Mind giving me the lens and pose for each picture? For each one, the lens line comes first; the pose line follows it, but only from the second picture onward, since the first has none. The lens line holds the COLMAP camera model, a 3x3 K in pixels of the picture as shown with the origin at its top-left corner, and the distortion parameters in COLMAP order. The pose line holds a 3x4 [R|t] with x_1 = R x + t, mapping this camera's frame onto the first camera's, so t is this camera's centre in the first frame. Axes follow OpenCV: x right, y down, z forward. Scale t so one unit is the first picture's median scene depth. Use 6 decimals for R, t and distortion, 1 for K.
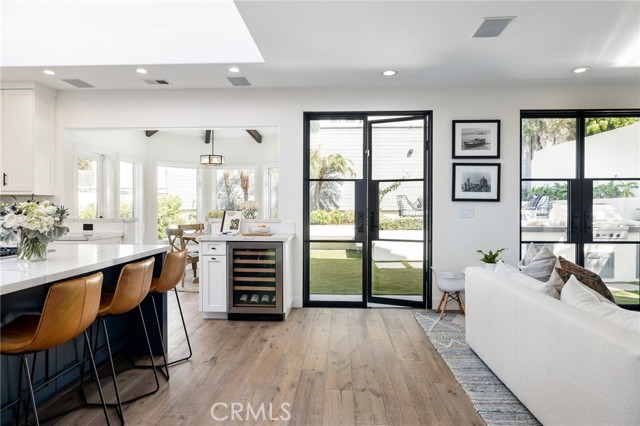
lens RADIAL K [[389.5, 0, 321.6], [0, 389.5, 206.0], [0, 0, 1]] dist [-0.000970, -0.000080]
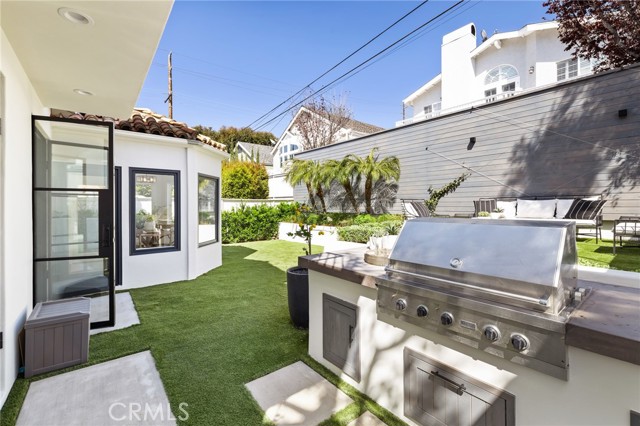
lens RADIAL K [[276.0, 0, 318.9], [0, 276.0, 204.5], [0, 0, 1]] dist [0.000283, 0.000032]
pose [[0.667603, -0.003310, -0.744510, 1.191587], [-0.000347, 0.999989, -0.004758, -0.030465], [0.744518, 0.003435, 0.667594, 1.130798]]
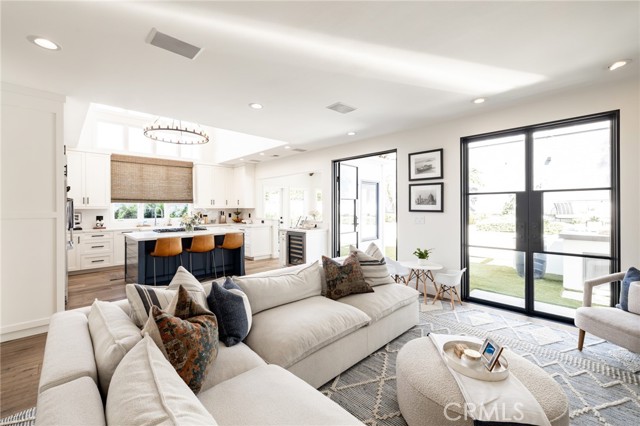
lens RADIAL K [[271.1, 0, 318.2], [0, 271.1, 203.9], [0, 0, 1]] dist [-0.001703, 0.000065]
pose [[0.725347, -0.013650, -0.688248, 0.771438], [0.003382, 0.999862, -0.016266, -0.025557], [0.688375, 0.009471, 0.725293, 0.071323]]
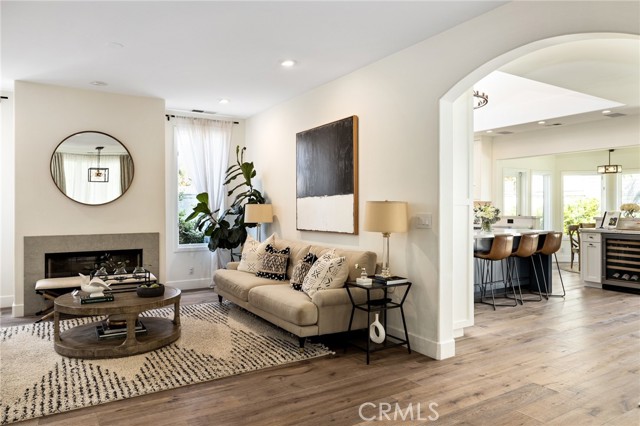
lens RADIAL K [[433.0, 0, 320.0], [0, 433.0, 213.0], [0, 0, 1]] dist [-0.000425, 0.000339]
pose [[0.570819, 0.007510, -0.821042, 0.416918], [0.000898, 0.999952, 0.009772, 0.002292], [0.821075, -0.006315, 0.570785, -0.661806]]
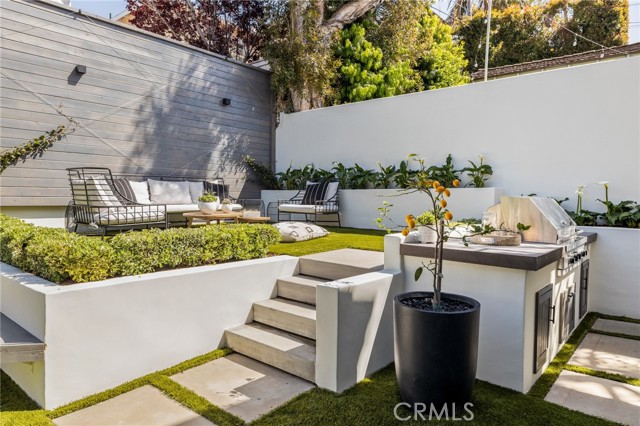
lens RADIAL K [[416.9, 0, 317.0], [0, 416.9, 214.1], [0, 0, 1]] dist [-0.001764, -0.000192]
pose [[0.615815, -0.025365, 0.787483, 0.063699], [-0.008207, 0.999221, 0.038603, -0.000205], [-0.787848, -0.030235, 0.615127, 1.379981]]
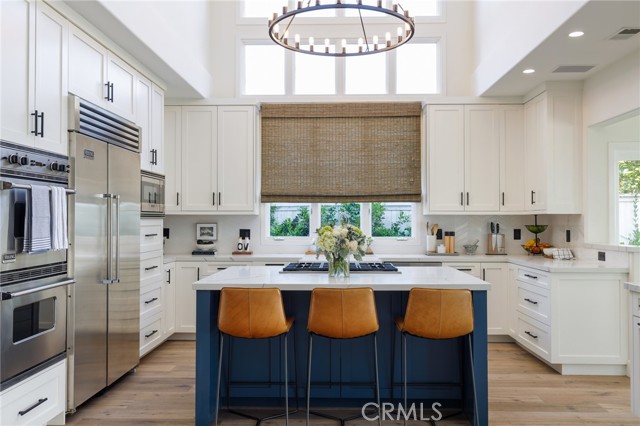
lens RADIAL K [[557.6, 0, 320.0], [0, 557.6, 213.0], [0, 0, 1]] dist [-0.001778, -0.001725]
pose [[0.016438, -0.014868, -0.999754, 0.462679], [-0.002372, 0.999886, -0.014909, -0.011265], [0.999862, 0.002617, 0.016401, 0.475428]]
